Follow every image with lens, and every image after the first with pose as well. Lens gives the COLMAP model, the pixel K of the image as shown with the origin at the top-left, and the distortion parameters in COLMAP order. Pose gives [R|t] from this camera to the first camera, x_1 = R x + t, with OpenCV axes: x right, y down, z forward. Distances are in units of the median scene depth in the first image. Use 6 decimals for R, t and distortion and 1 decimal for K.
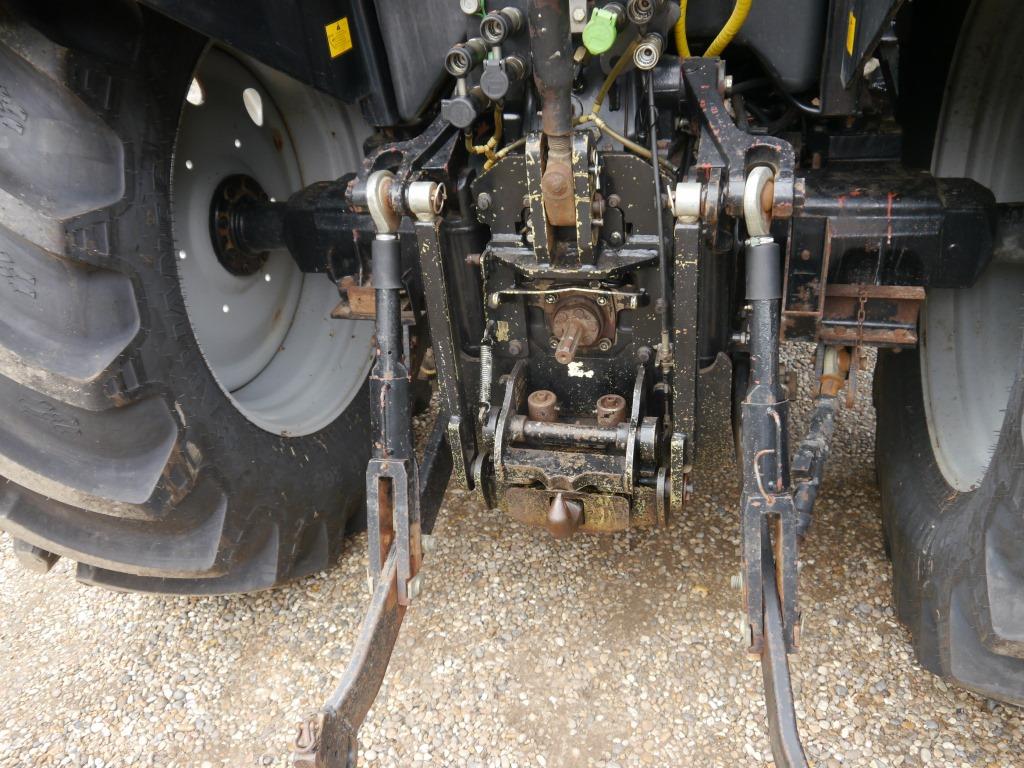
lens RADIAL K [[848.3, 0, 512.0], [0, 848.3, 384.0], [0, 0, 1]] dist [-0.031561, -0.000284]
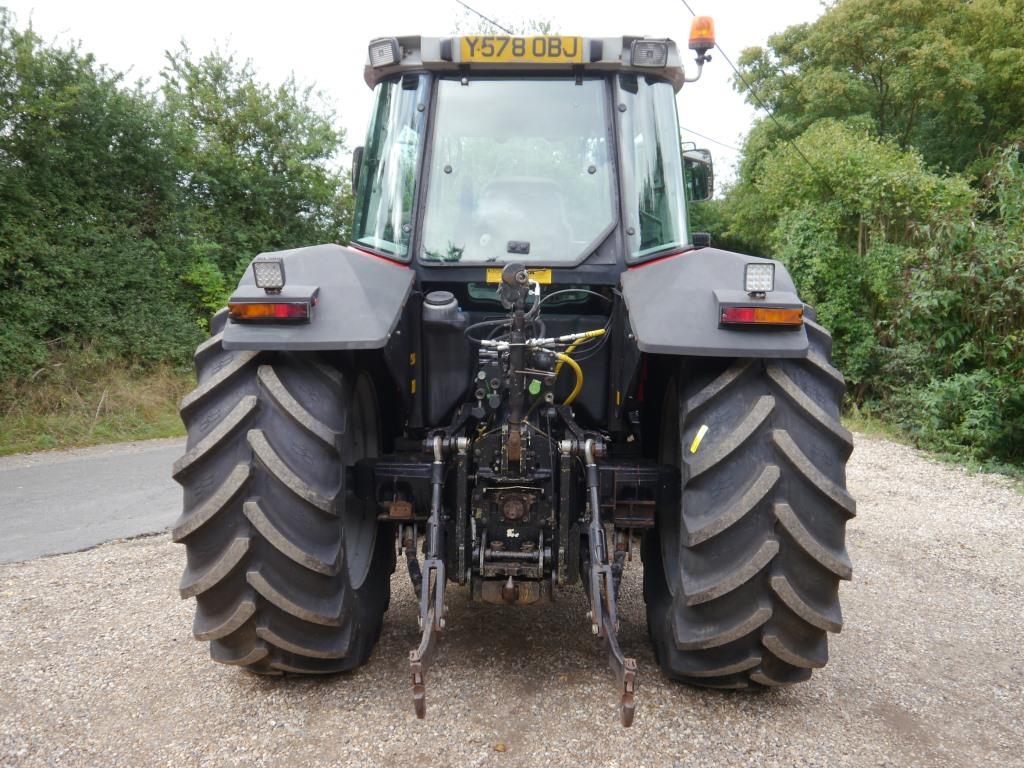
lens RADIAL K [[922.8, 0, 512.0], [0, 922.8, 384.0], [0, 0, 1]] dist [-0.003938, -0.012911]
pose [[0.967524, 0.091294, 0.235716, -0.555755], [0.028023, 0.888015, -0.458959, 0.788023], [-0.251220, 0.450660, 0.856618, -1.303527]]
